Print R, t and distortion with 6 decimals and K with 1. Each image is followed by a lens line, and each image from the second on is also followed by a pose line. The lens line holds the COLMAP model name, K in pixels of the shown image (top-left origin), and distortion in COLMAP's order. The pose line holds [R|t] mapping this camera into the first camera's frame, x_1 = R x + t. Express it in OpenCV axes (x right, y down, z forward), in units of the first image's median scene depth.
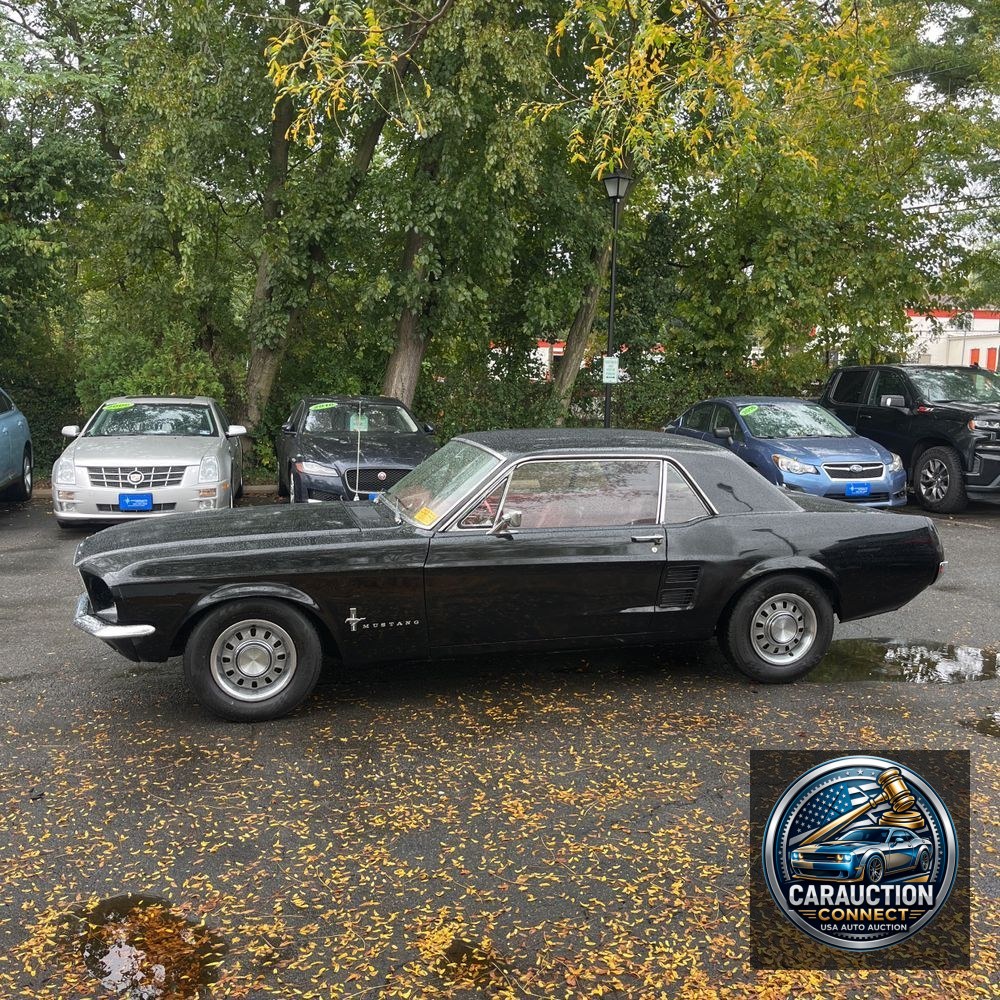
lens RADIAL K [[1037.6, 0, 495.5], [0, 1037.6, 497.7], [0, 0, 1]] dist [0.049666, -0.046856]
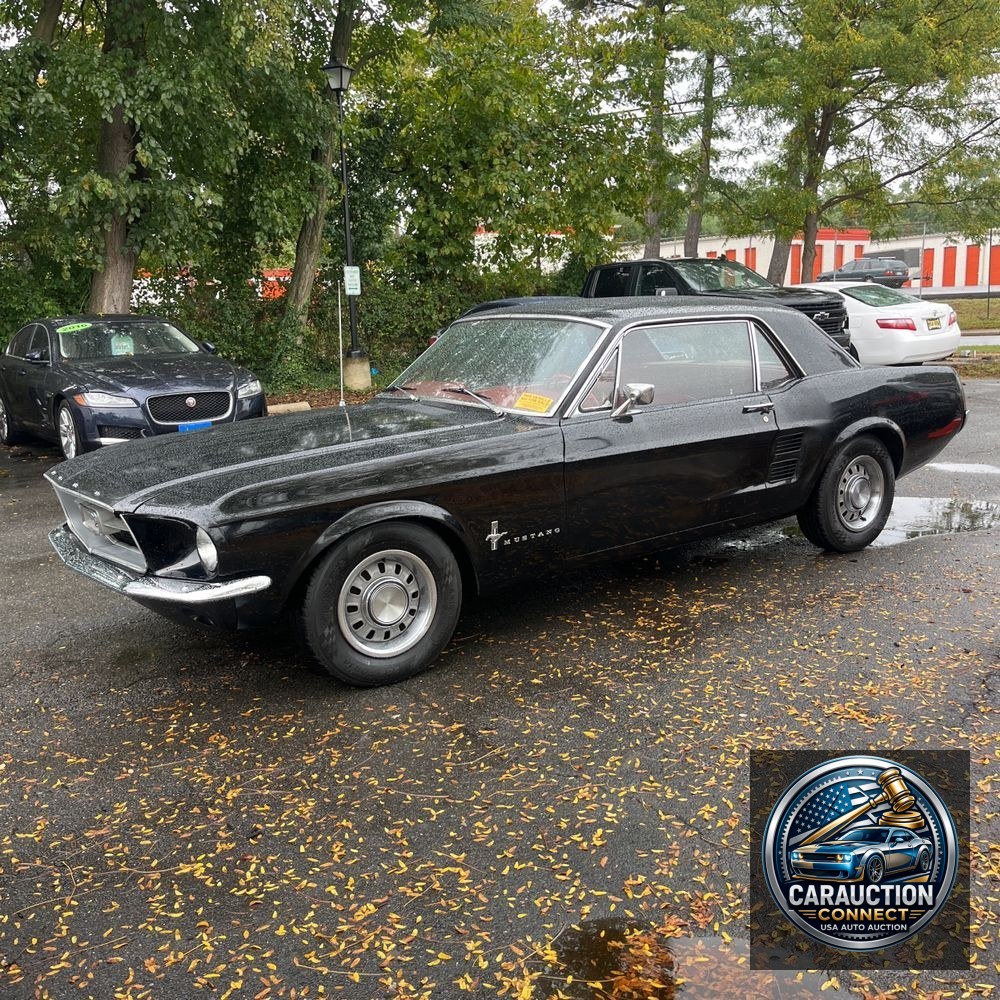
lens RADIAL K [[1037.6, 0, 495.5], [0, 1037.6, 497.7], [0, 0, 1]] dist [0.049666, -0.046856]
pose [[0.926950, -0.114834, 0.357180, -0.194263], [0.092650, 0.992586, 0.078673, 0.012413], [-0.363566, -0.039833, 0.930716, 0.123752]]
